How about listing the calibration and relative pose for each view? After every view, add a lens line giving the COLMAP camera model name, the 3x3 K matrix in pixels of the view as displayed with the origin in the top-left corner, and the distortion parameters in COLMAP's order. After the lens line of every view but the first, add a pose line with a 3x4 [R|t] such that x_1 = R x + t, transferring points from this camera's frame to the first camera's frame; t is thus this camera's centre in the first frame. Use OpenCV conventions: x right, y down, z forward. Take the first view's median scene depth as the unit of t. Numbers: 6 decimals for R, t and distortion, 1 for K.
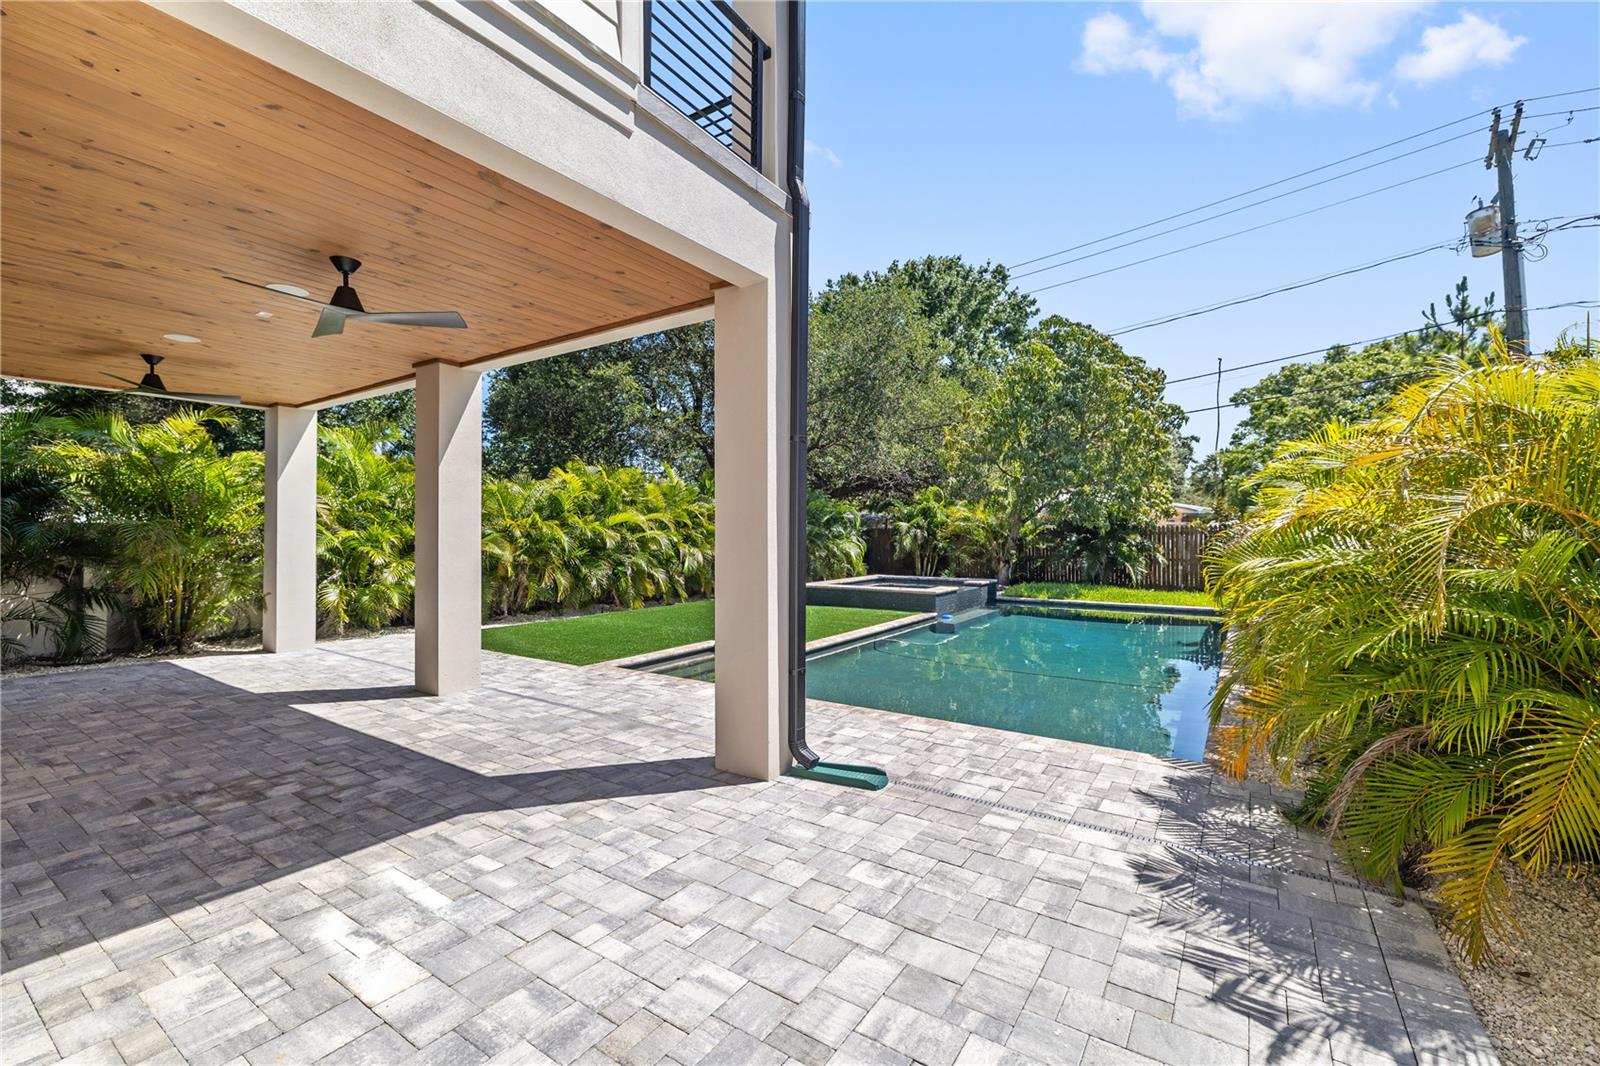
lens RADIAL K [[670.7, 0, 800.0], [0, 670.7, 533.0], [0, 0, 1]] dist [0.001345, -0.000355]
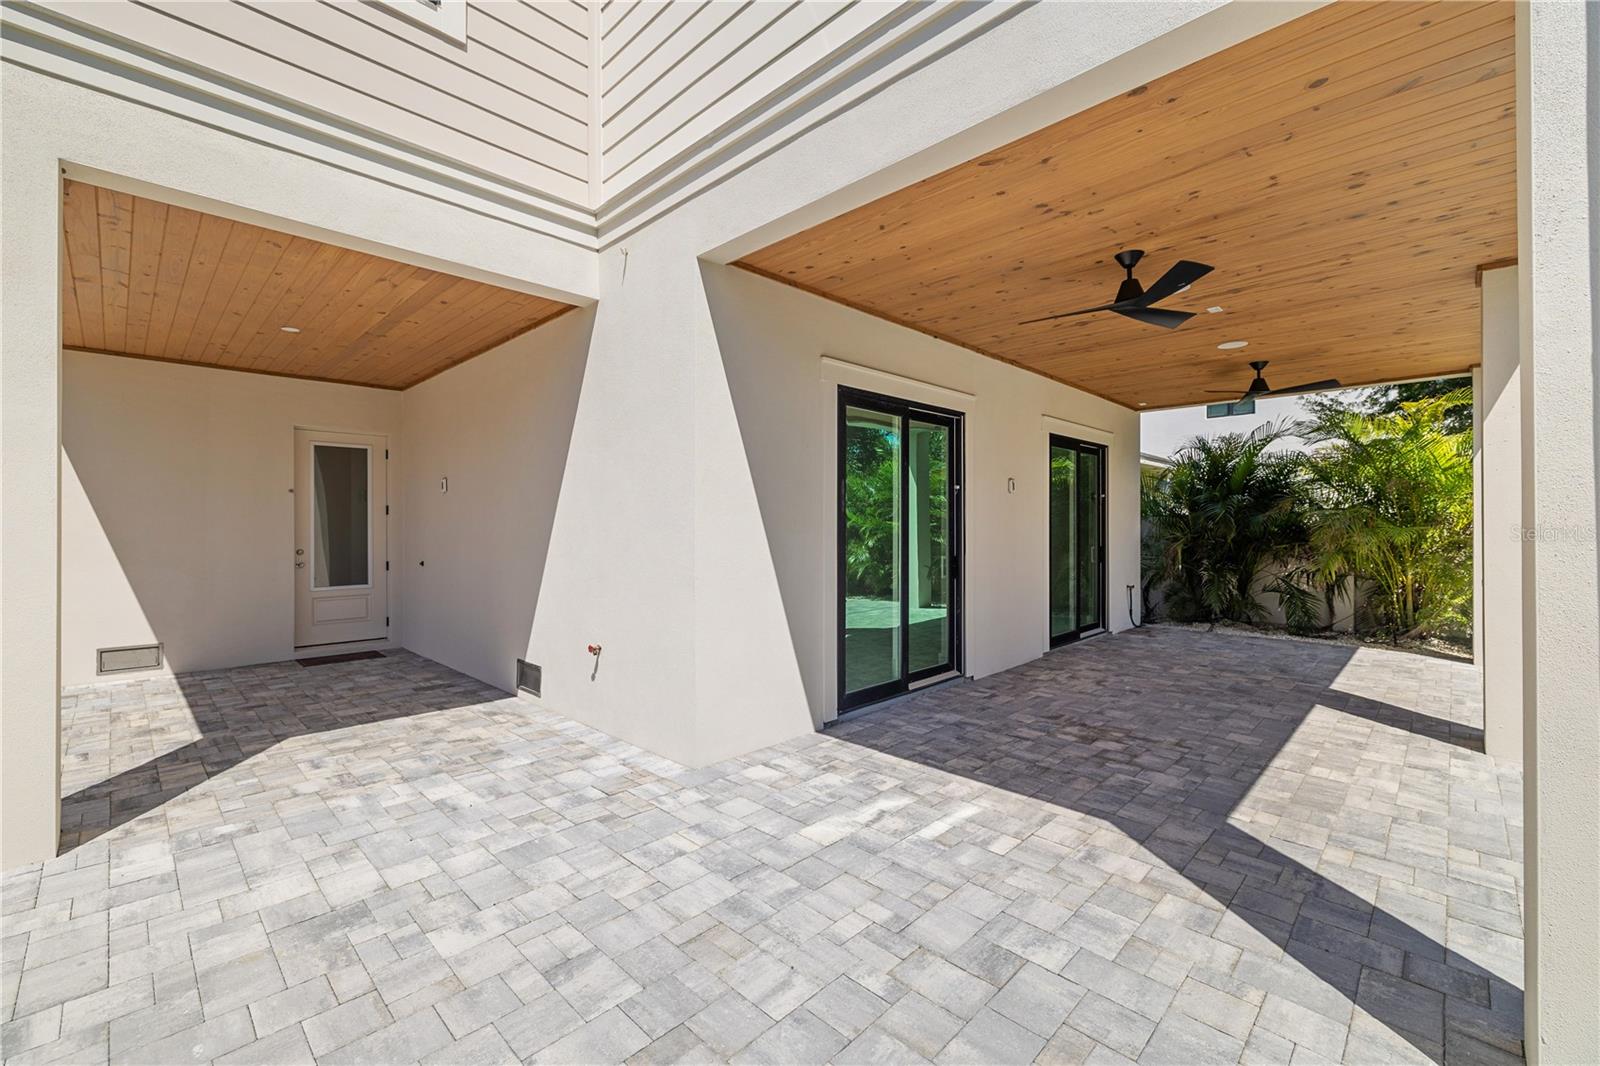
lens RADIAL K [[670.7, 0, 800.0], [0, 670.7, 533.0], [0, 0, 1]] dist [0.001345, -0.000355]
pose [[-0.184738, 0.009287, -0.982744, 0.529300], [0.002550, 0.999957, 0.008970, 0.008214], [0.982785, -0.000849, -0.184753, 0.803831]]
